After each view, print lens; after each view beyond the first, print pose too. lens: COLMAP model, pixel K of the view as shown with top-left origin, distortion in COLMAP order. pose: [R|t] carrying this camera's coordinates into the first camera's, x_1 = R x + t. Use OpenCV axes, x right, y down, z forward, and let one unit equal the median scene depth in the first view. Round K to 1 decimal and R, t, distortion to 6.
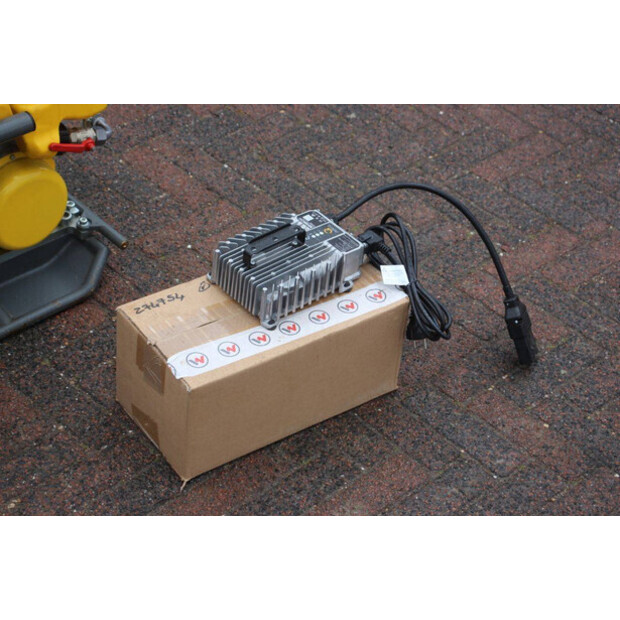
lens RADIAL K [[1475.7, 0, 310.0], [0, 1475.7, 310.0], [0, 0, 1]] dist [0.427741, 0.190880]
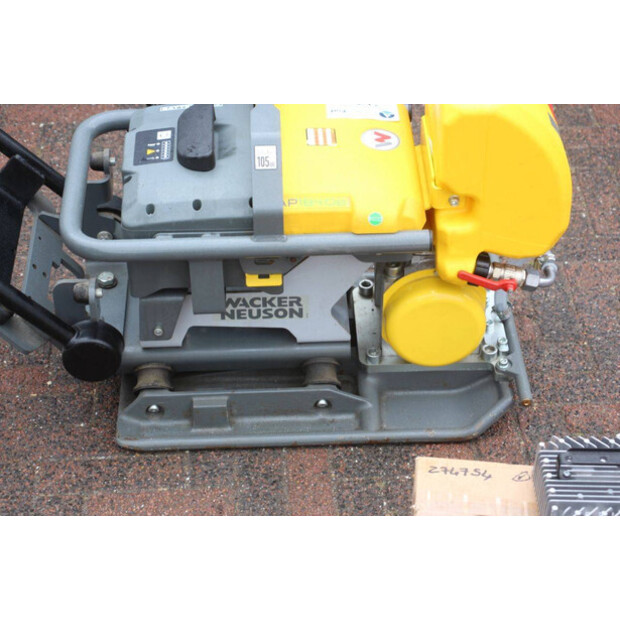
lens RADIAL K [[1475.7, 0, 310.0], [0, 1475.7, 310.0], [0, 0, 1]] dist [0.427741, 0.190880]
pose [[0.754900, 0.343057, -0.558961, 0.279398], [-0.374803, 0.925058, 0.061558, -0.109337], [0.538189, 0.163030, 0.826906, 0.189727]]
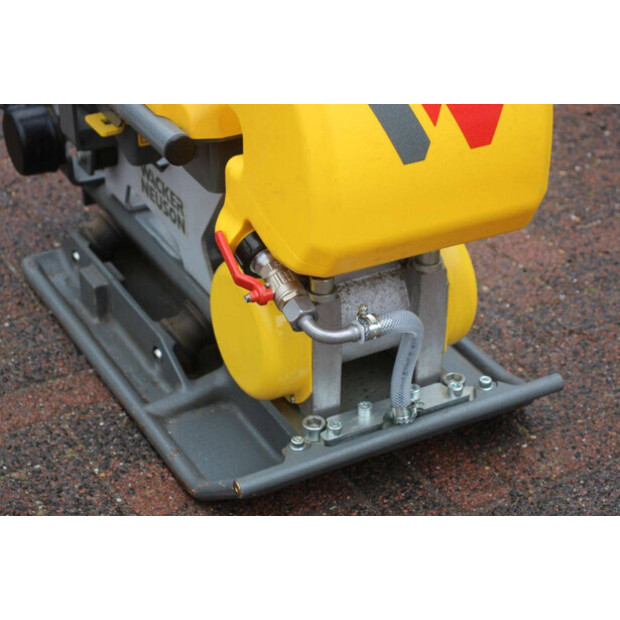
lens RADIAL K [[1475.7, 0, 310.0], [0, 1475.7, 310.0], [0, 0, 1]] dist [0.427741, 0.190880]
pose [[-0.246308, 0.426934, -0.870092, 0.369672], [-0.655336, 0.588051, 0.474057, -0.406607], [0.714050, 0.686967, 0.134943, 0.959077]]
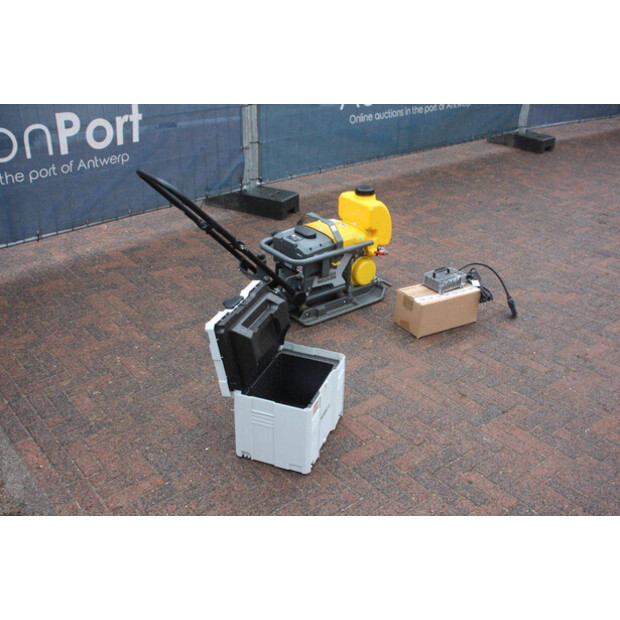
lens RADIAL K [[673.8, 0, 310.0], [0, 673.8, 310.0], [0, 0, 1]] dist [-0.033469, 0.030882]
pose [[0.994574, -0.014167, -0.103058, -0.161511], [-0.010449, 0.972067, -0.234472, 0.397270], [0.103501, 0.234277, 0.966645, -0.520619]]
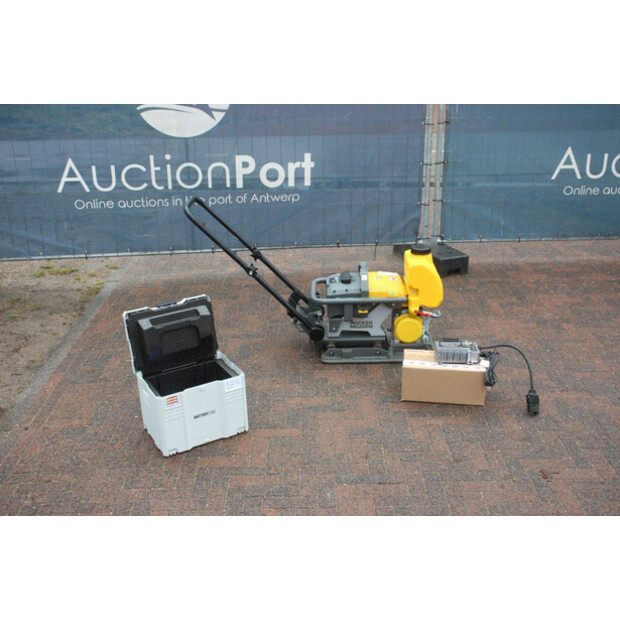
lens RADIAL K [[693.2, 0, 310.0], [0, 693.2, 310.0], [0, 0, 1]] dist [-0.013361, -0.042034]
pose [[0.717271, 0.169250, -0.675927, 0.747612], [-0.390898, 0.900767, -0.189258, 0.291706], [0.576820, 0.399968, 0.712253, -0.302073]]
